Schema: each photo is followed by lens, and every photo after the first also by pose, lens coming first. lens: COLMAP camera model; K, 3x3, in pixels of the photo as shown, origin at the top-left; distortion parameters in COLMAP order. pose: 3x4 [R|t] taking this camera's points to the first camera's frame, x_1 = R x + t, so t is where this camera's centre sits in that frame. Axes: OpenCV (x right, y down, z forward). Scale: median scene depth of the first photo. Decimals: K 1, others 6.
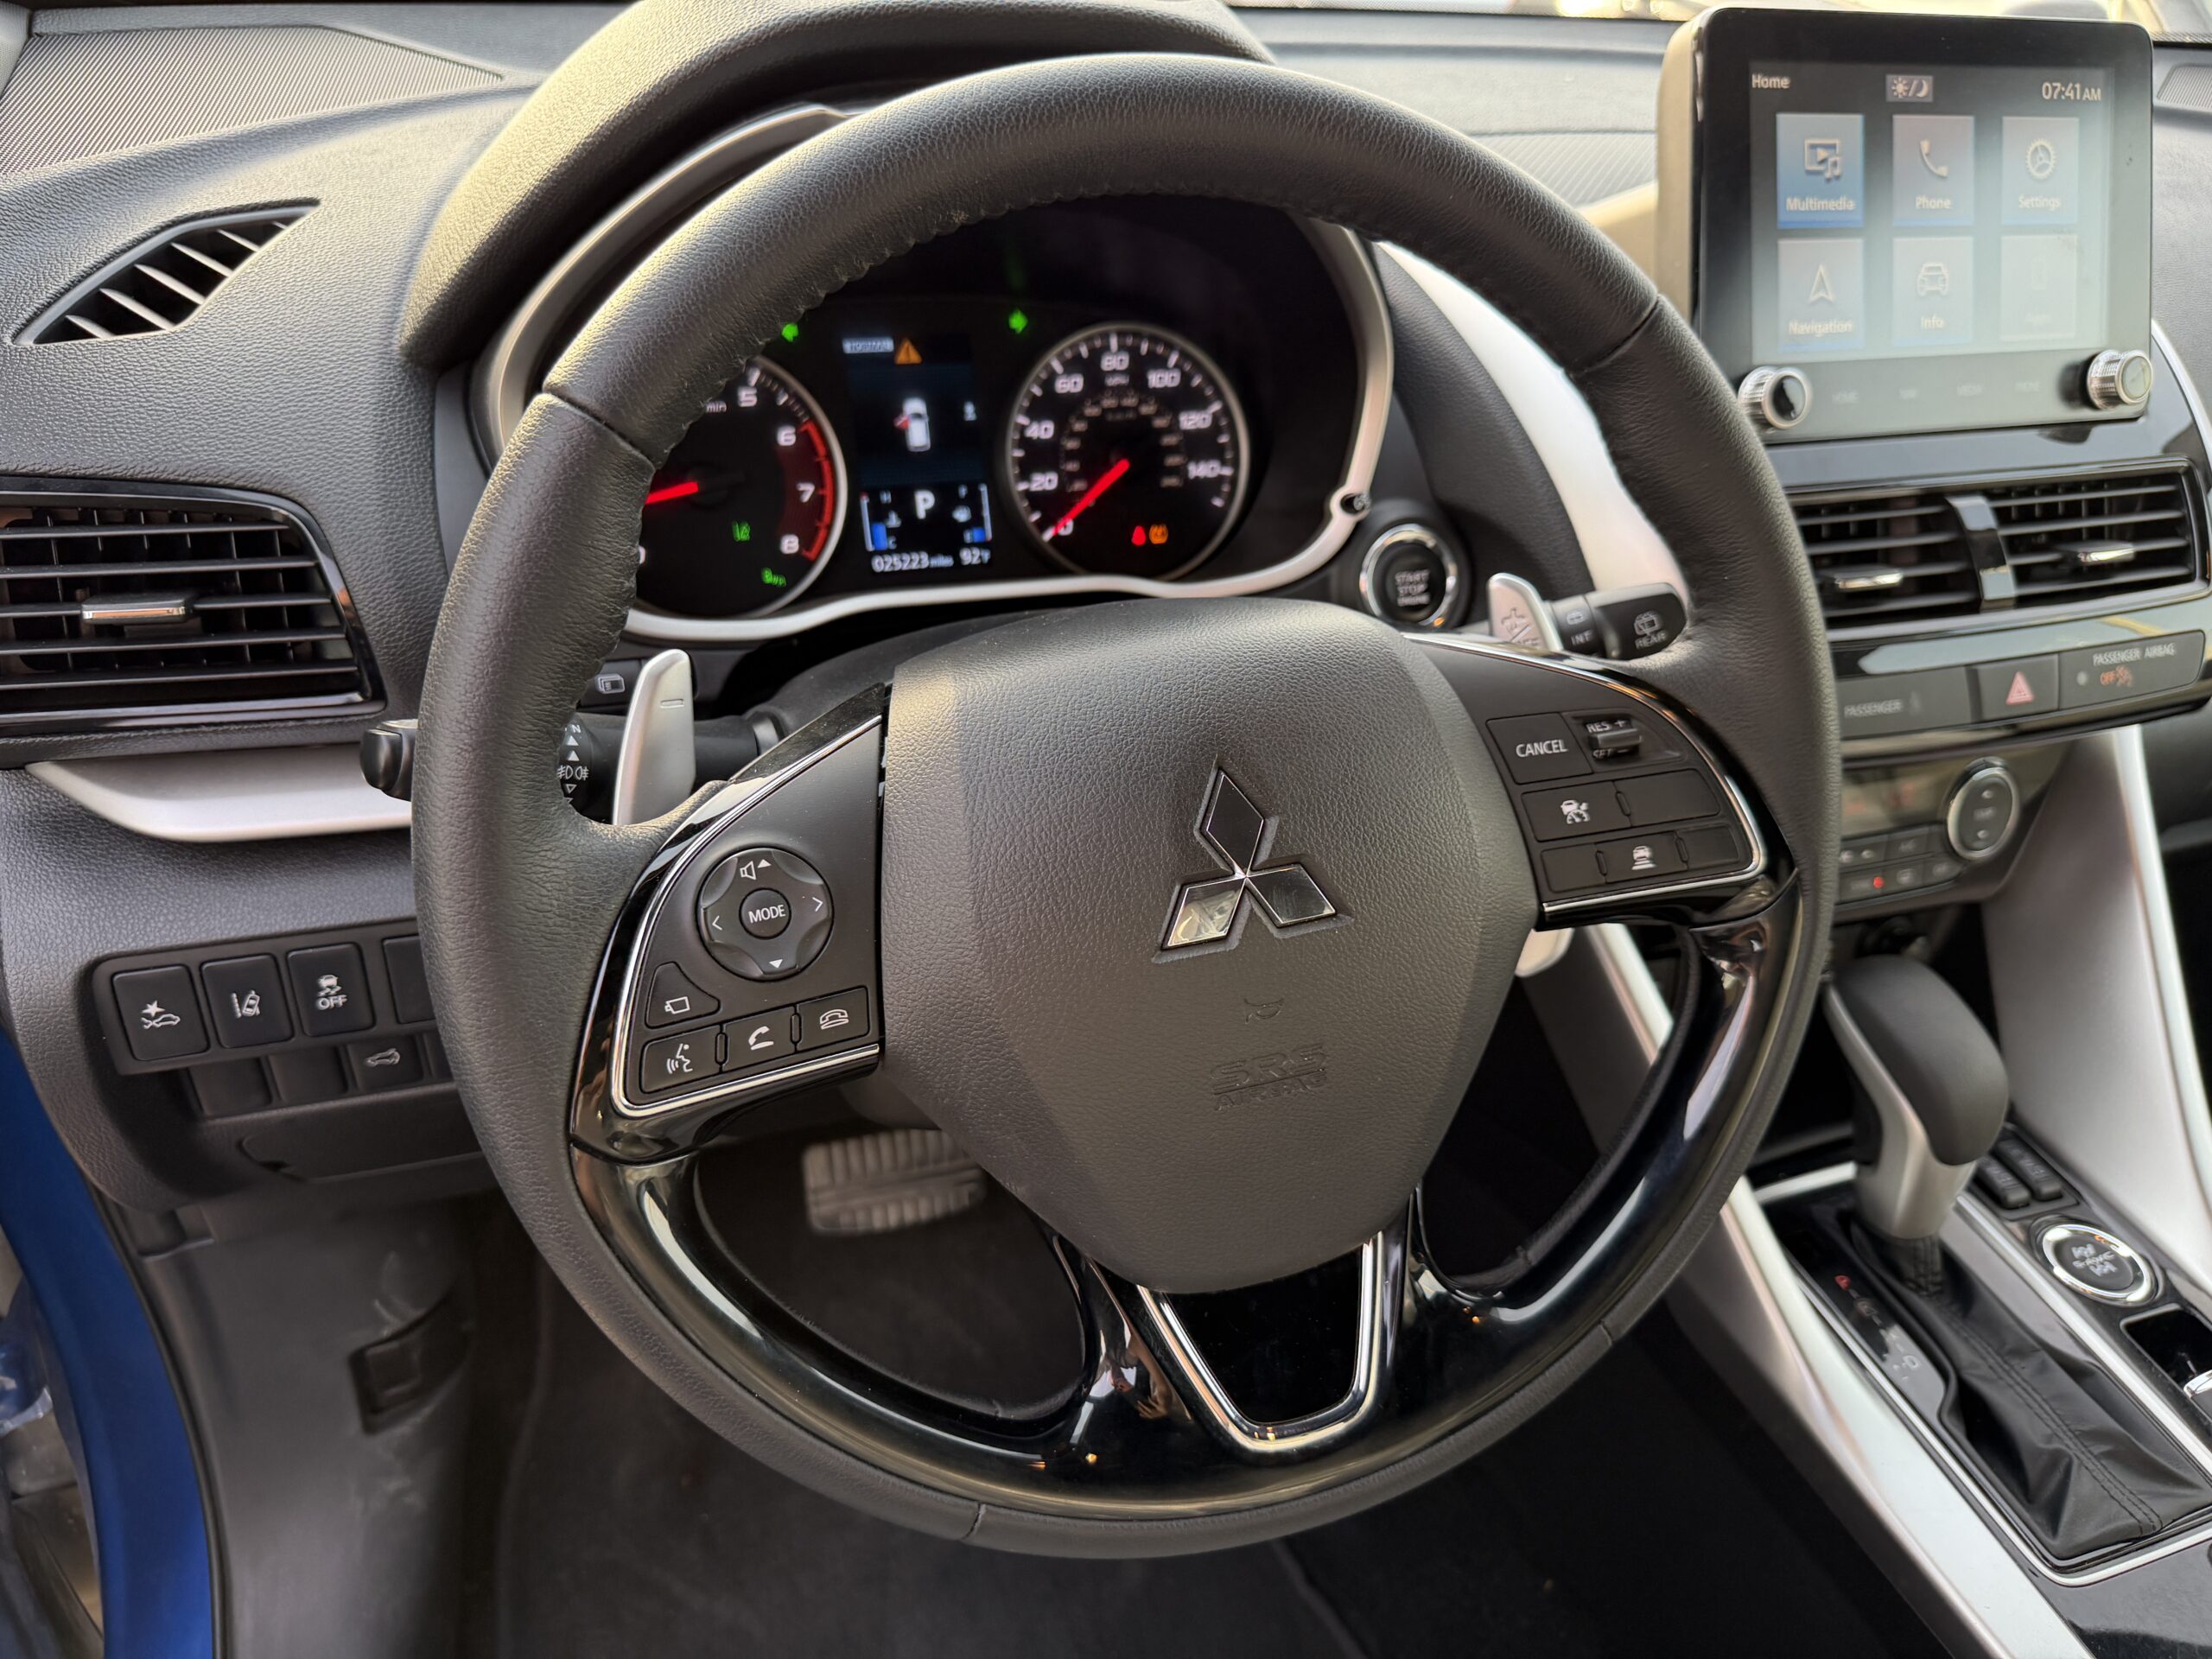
lens RADIAL K [[1558.4, 0, 1106.0], [0, 1558.4, 829.5], [0, 0, 1]] dist [-0.011398, -0.002957]
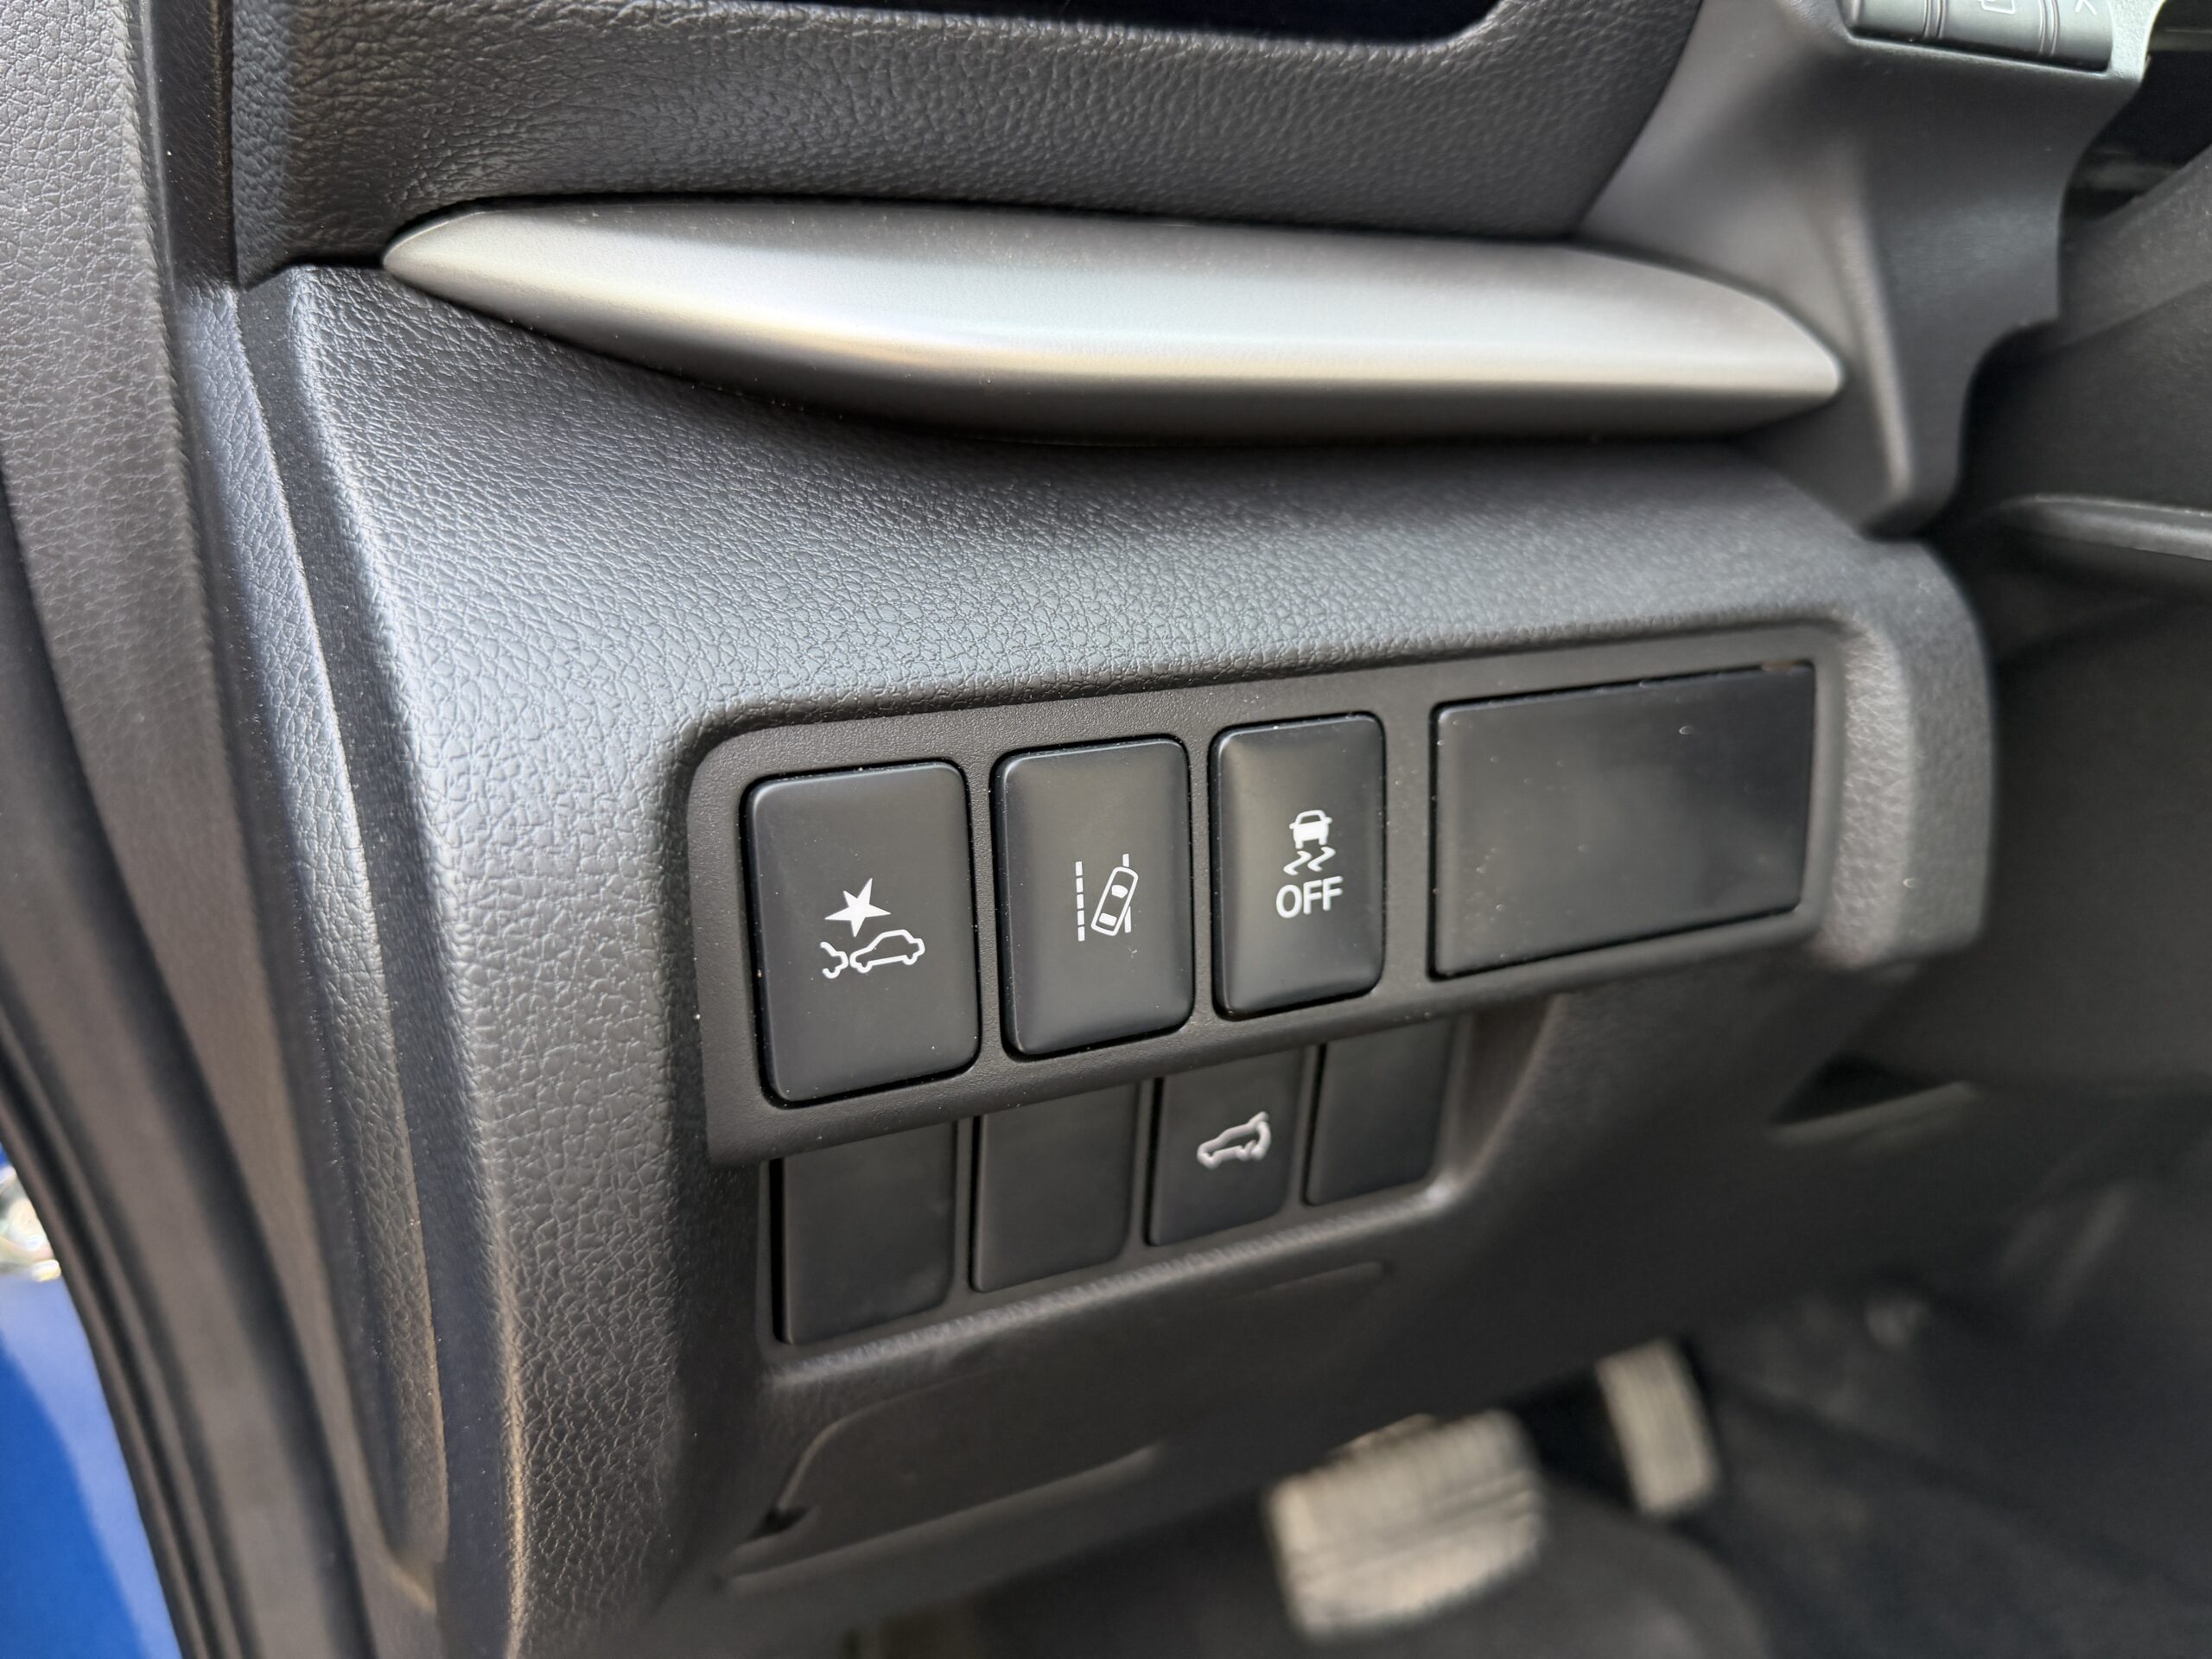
lens RADIAL K [[1558.4, 0, 1106.0], [0, 1558.4, 829.5], [0, 0, 1]] dist [-0.011398, -0.002957]
pose [[0.990138, -0.077353, 0.116804, -0.519020], [0.102462, 0.968439, -0.227218, 0.151701], [-0.095541, 0.236945, 0.966814, 0.598783]]
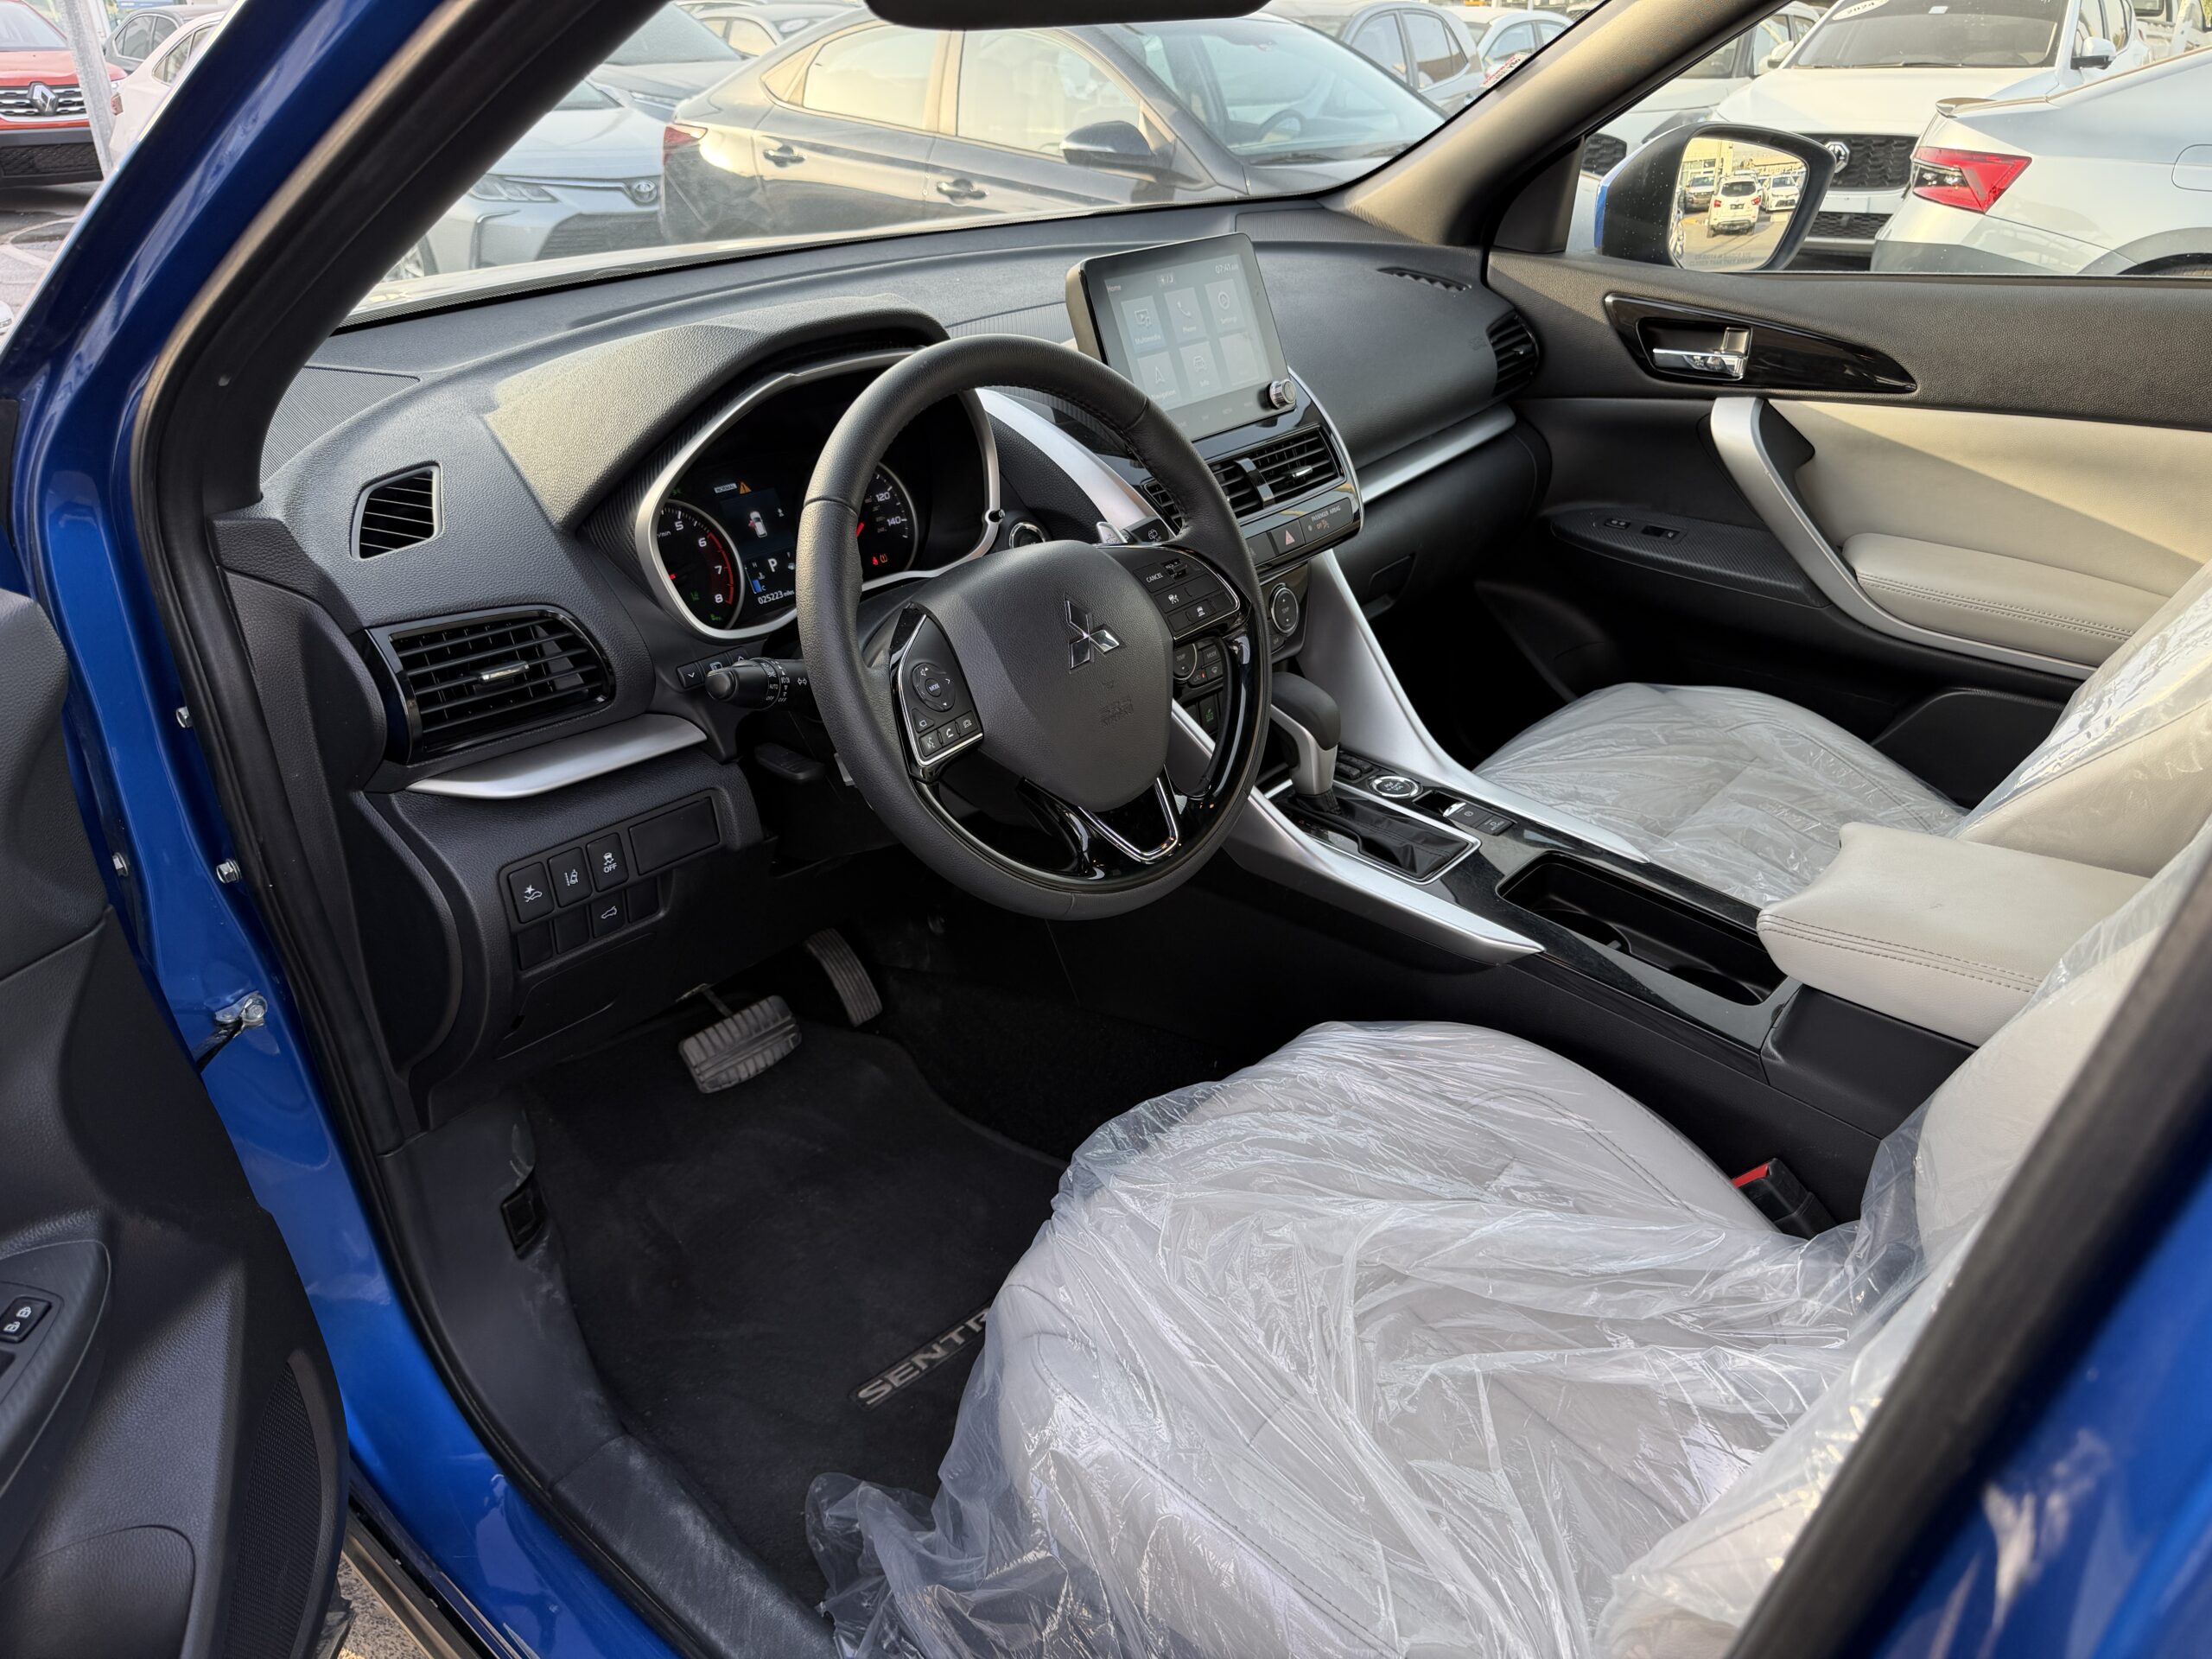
lens RADIAL K [[1536.4, 0, 1106.0], [0, 1536.4, 829.5], [0, 0, 1]] dist [0.084937, -0.001447]
pose [[0.865567, -0.279269, 0.415696, -0.665837], [0.302659, 0.953046, 0.010067, 0.204907], [-0.398989, 0.117101, 0.909448, -0.845947]]
